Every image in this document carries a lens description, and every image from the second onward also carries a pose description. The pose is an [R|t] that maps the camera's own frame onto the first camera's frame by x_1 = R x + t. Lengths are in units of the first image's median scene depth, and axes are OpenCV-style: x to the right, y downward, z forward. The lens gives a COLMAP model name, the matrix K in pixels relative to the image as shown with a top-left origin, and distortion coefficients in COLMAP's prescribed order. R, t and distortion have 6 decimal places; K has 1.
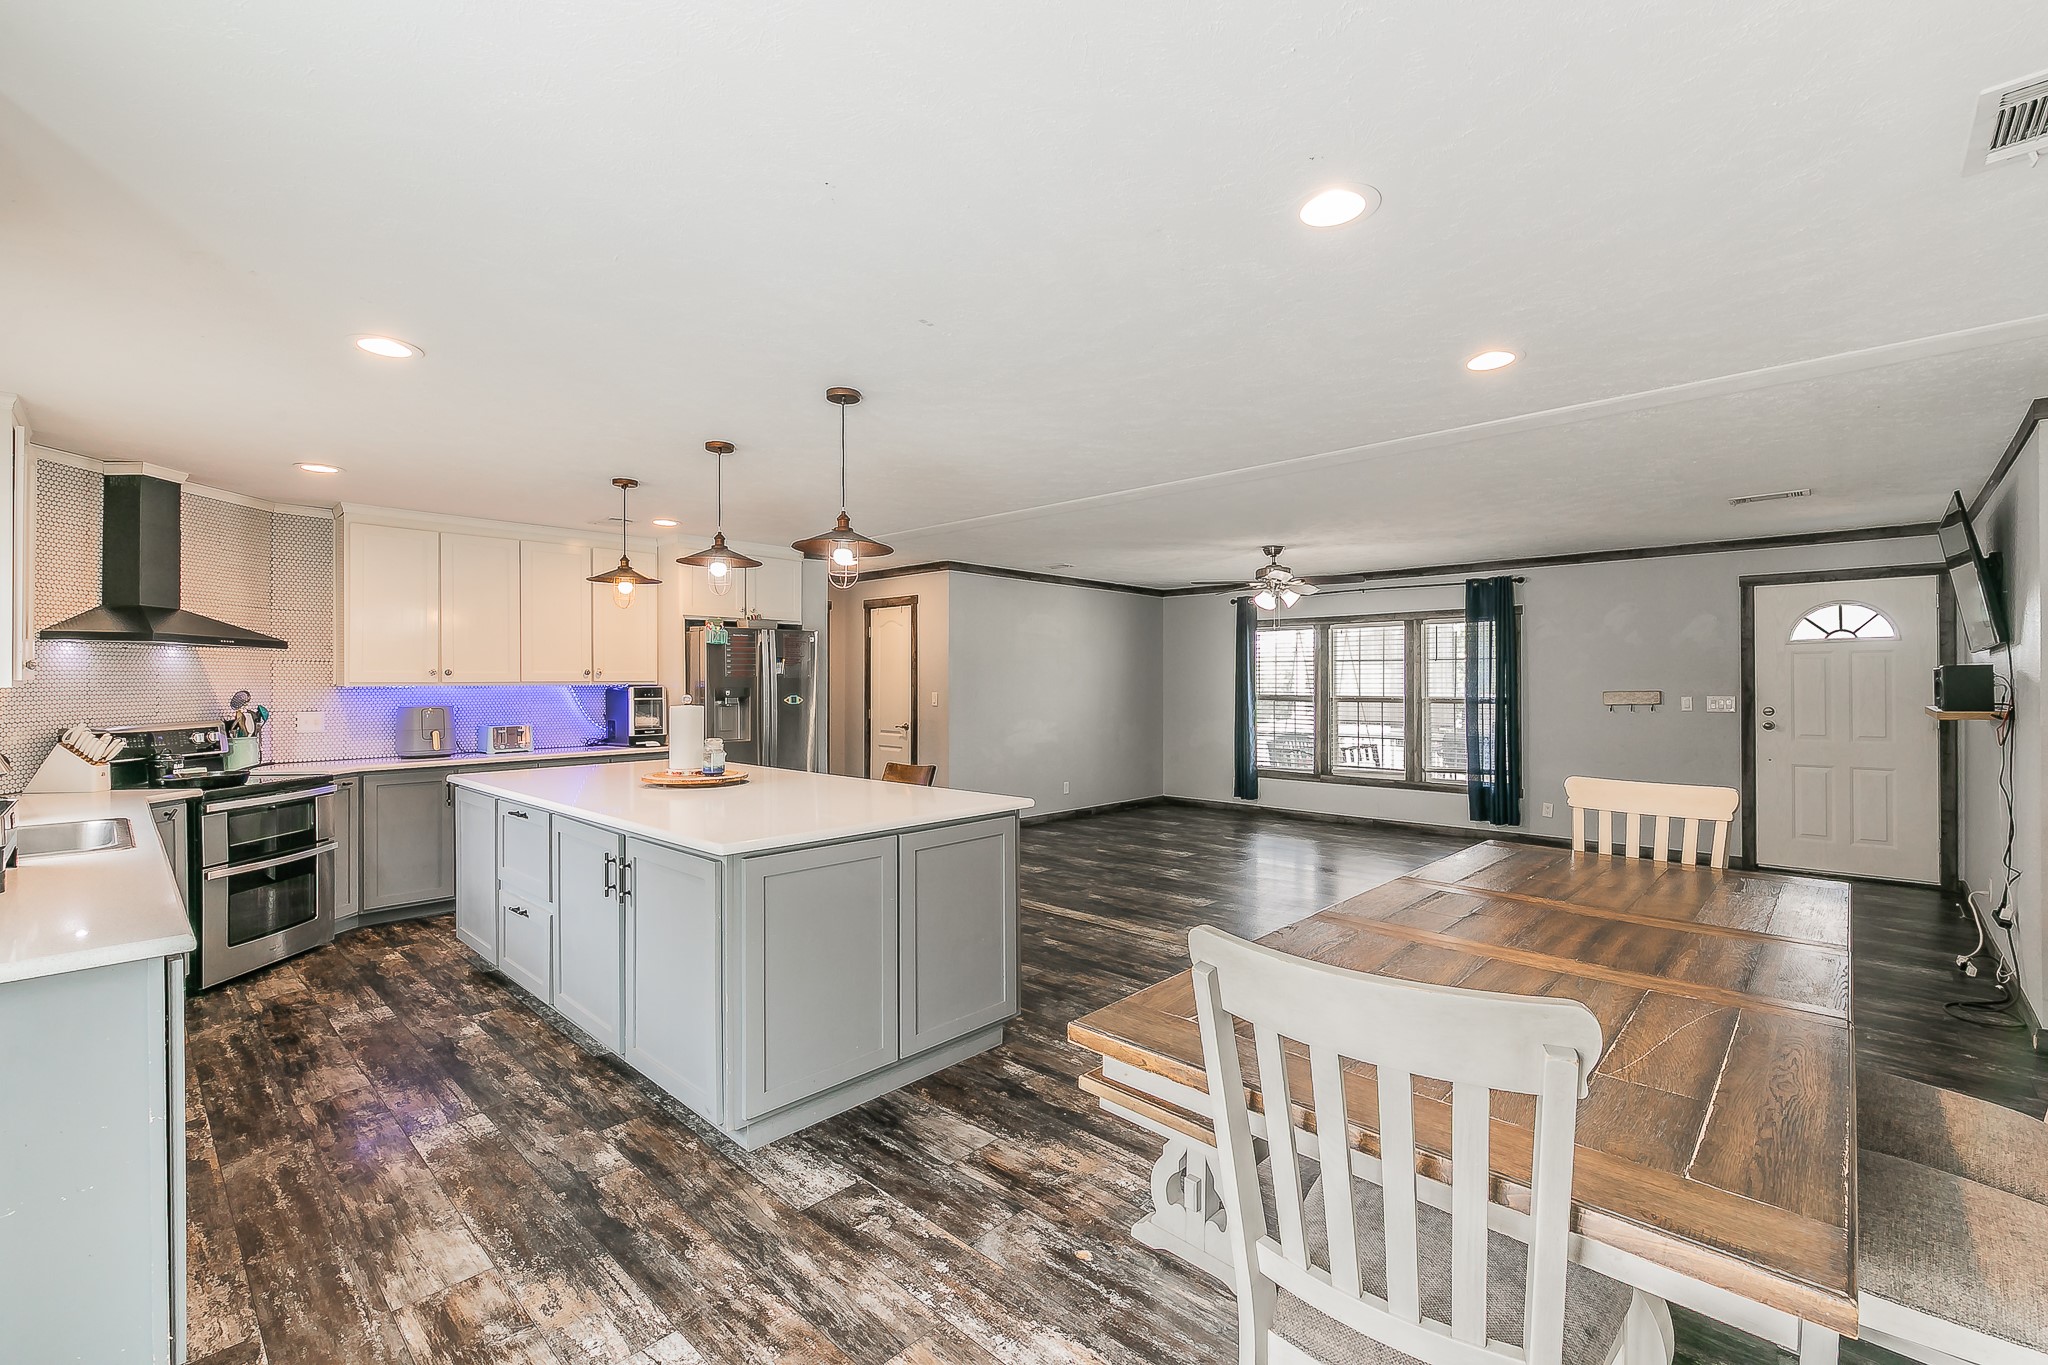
lens RADIAL K [[891.9, 0, 1006.6], [0, 891.9, 678.3], [0, 0, 1]] dist [0.007910, -0.001910]
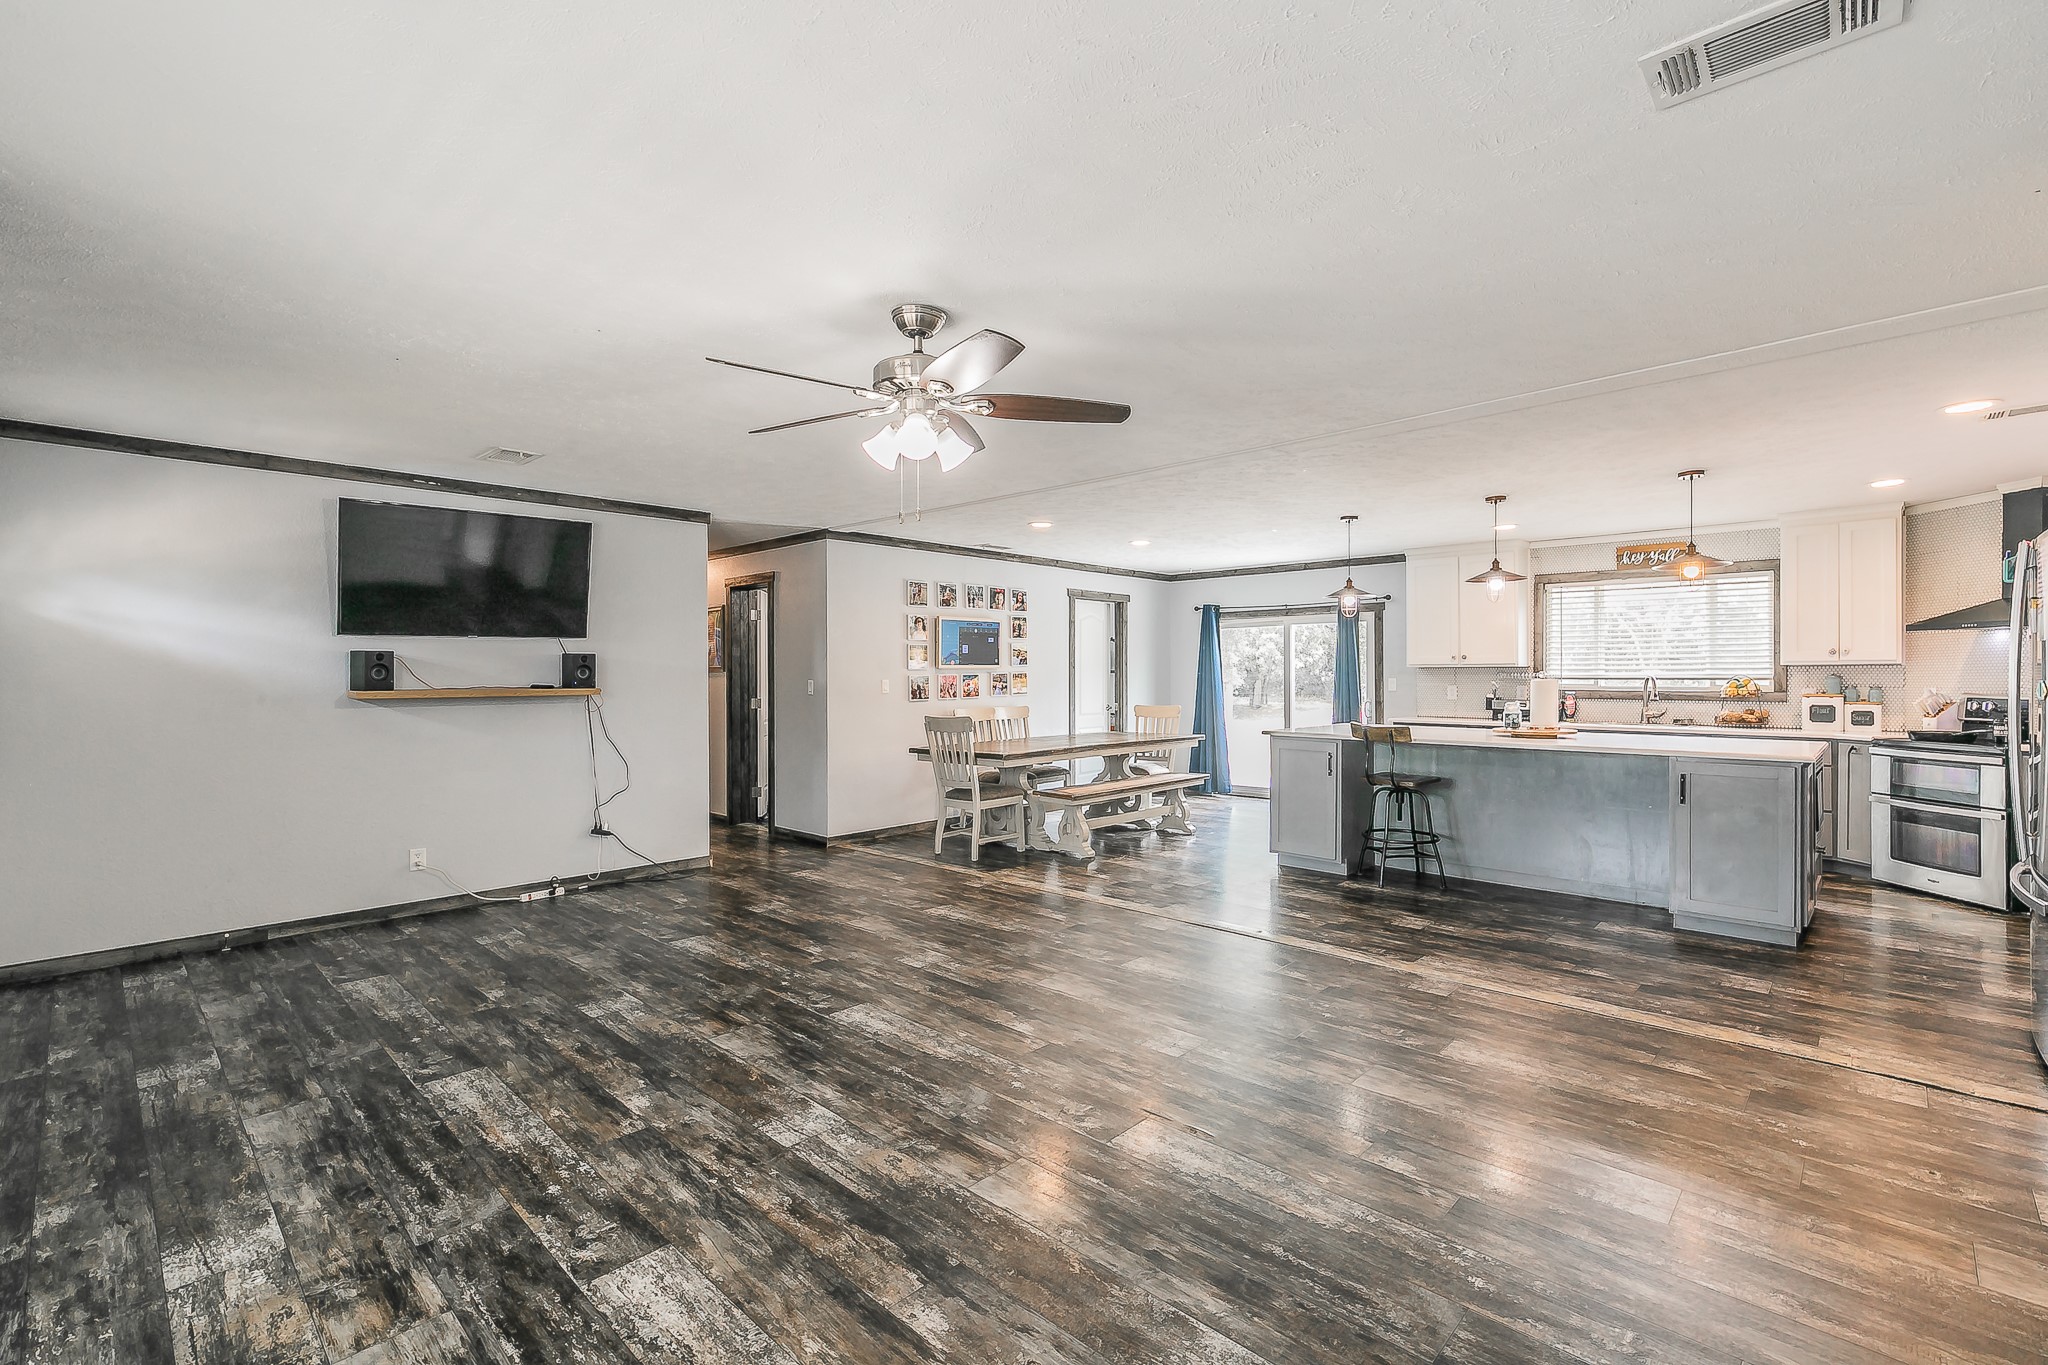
lens RADIAL K [[891.9, 0, 1024.1], [0, 891.9, 675.8], [0, 0, 1]] dist [0.007910, -0.001910]
pose [[-0.999580, 0.019837, -0.021147, -0.600807], [0.019820, 0.999803, 0.001004, 0.036162], [0.021163, 0.000585, -0.999776, 1.982897]]
